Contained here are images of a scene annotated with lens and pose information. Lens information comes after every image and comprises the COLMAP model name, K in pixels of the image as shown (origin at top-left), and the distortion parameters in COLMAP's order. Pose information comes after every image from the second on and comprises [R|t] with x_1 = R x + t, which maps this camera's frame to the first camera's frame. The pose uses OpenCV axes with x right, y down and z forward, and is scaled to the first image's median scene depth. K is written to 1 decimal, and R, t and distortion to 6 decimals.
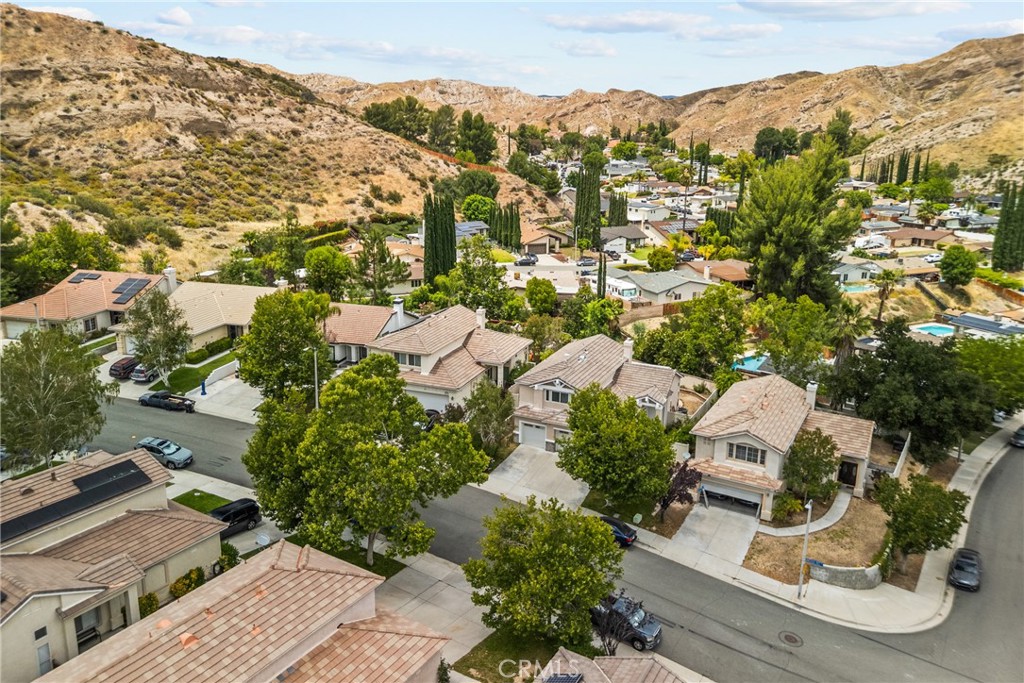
lens RADIAL K [[725.1, 0, 505.8], [0, 725.1, 346.9], [0, 0, 1]] dist [0.087168, -0.076071]
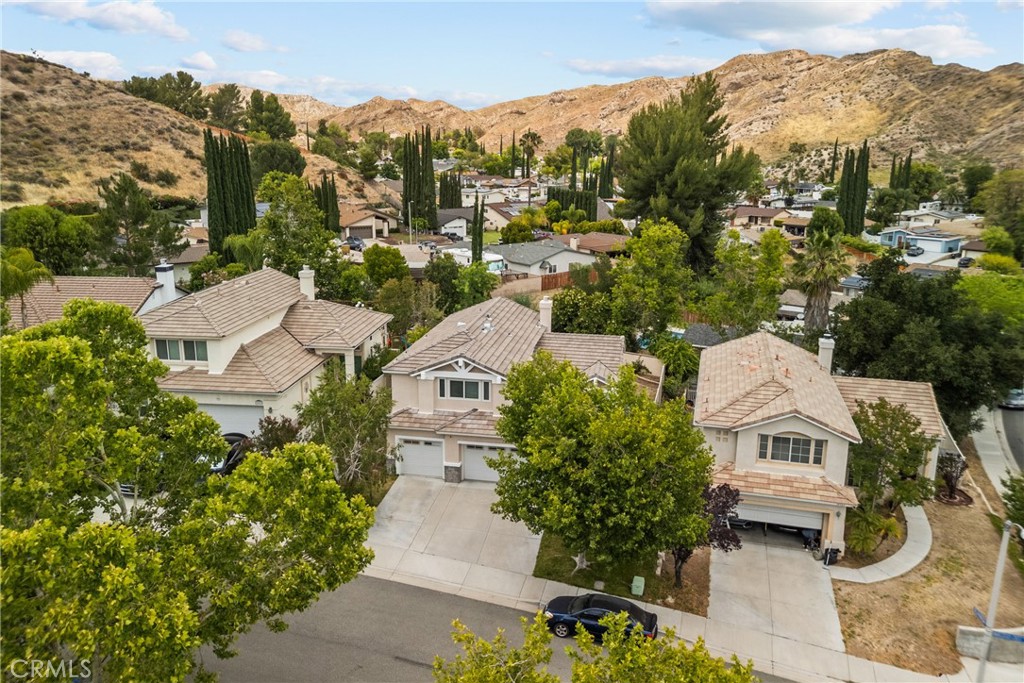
lens RADIAL K [[733.5, 0, 512.0], [0, 733.5, 341.5], [0, 0, 1]] dist [0.067644, -0.063156]
pose [[0.963409, -0.065475, 0.259915, -0.014810], [0.074323, 0.996937, -0.024351, 0.017528], [-0.257525, 0.042777, 0.965324, 0.149067]]
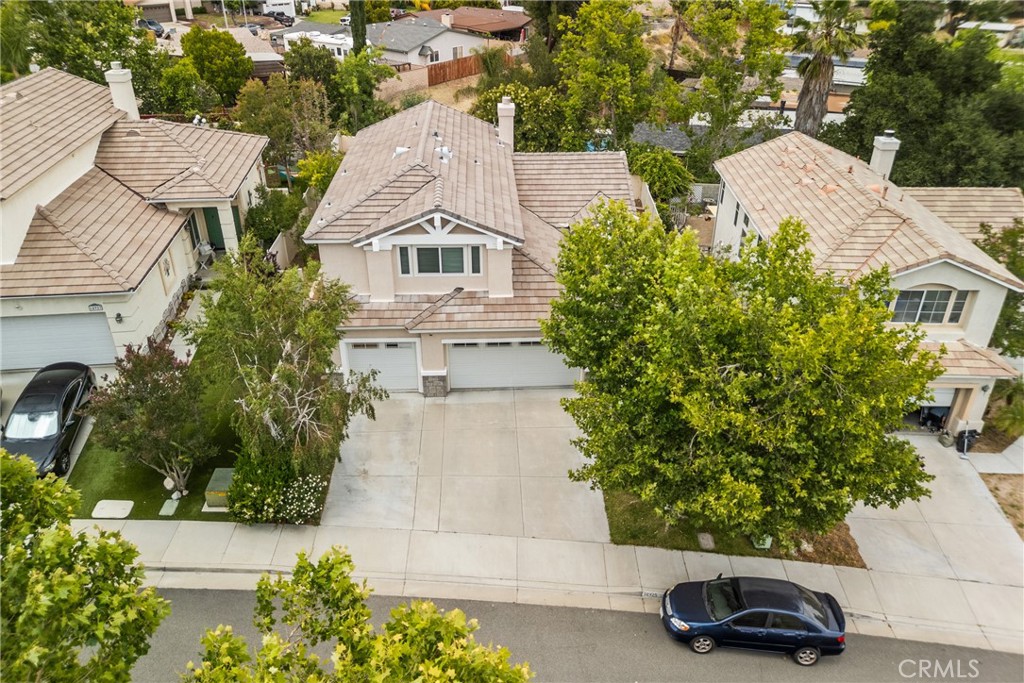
lens RADIAL K [[725.1, 0, 505.8], [0, 725.1, 346.9], [0, 0, 1]] dist [0.087168, -0.076071]
pose [[0.877382, -0.244836, 0.412622, -0.023542], [0.138215, 0.952519, 0.271300, 0.005091], [-0.459454, -0.181003, 0.869563, 0.233346]]
